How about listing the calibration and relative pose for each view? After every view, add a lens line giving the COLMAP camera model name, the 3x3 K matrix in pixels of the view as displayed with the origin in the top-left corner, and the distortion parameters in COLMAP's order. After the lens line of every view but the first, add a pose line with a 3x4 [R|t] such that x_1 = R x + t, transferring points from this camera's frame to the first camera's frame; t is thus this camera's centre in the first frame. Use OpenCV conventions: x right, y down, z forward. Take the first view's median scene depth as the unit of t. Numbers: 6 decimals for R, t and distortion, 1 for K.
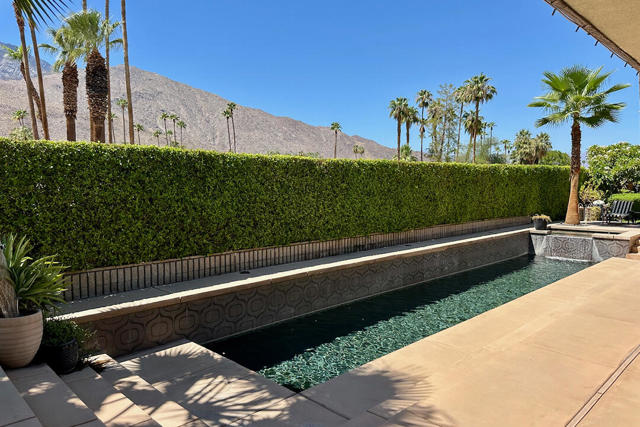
lens RADIAL K [[451.4, 0, 324.5], [0, 451.4, 211.3], [0, 0, 1]] dist [0.113114, -0.163959]
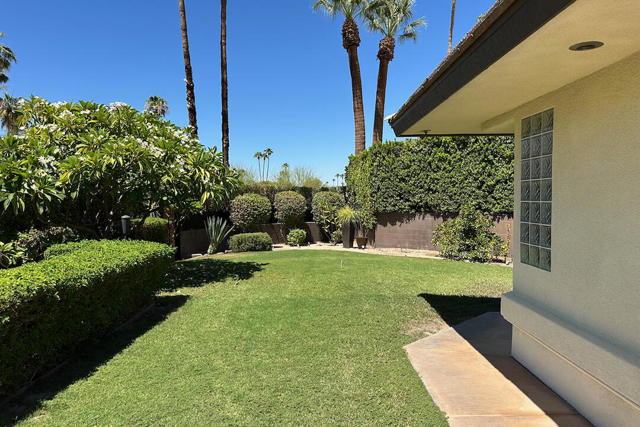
lens RADIAL K [[456.7, 0, 320.7], [0, 456.7, 234.0], [0, 0, 1]] dist [0.096420, -0.125348]
pose [[0.700024, -0.047207, 0.712557, 0.518466], [0.039174, 0.998849, 0.027689, -0.043975], [-0.713044, 0.008531, 0.701067, 0.638807]]
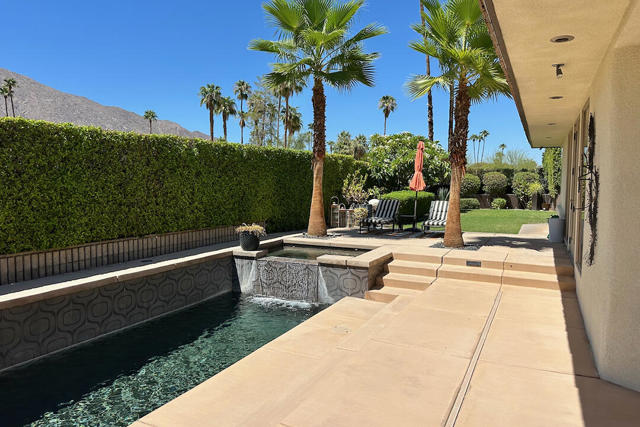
lens RADIAL K [[451.4, 0, 324.5], [0, 451.4, 211.3], [0, 0, 1]] dist [0.113114, -0.163959]
pose [[0.939762, -0.012812, 0.341590, 0.221760], [0.011353, 0.999916, 0.006268, -0.007216], [-0.341641, -0.002012, 0.939828, 0.256271]]
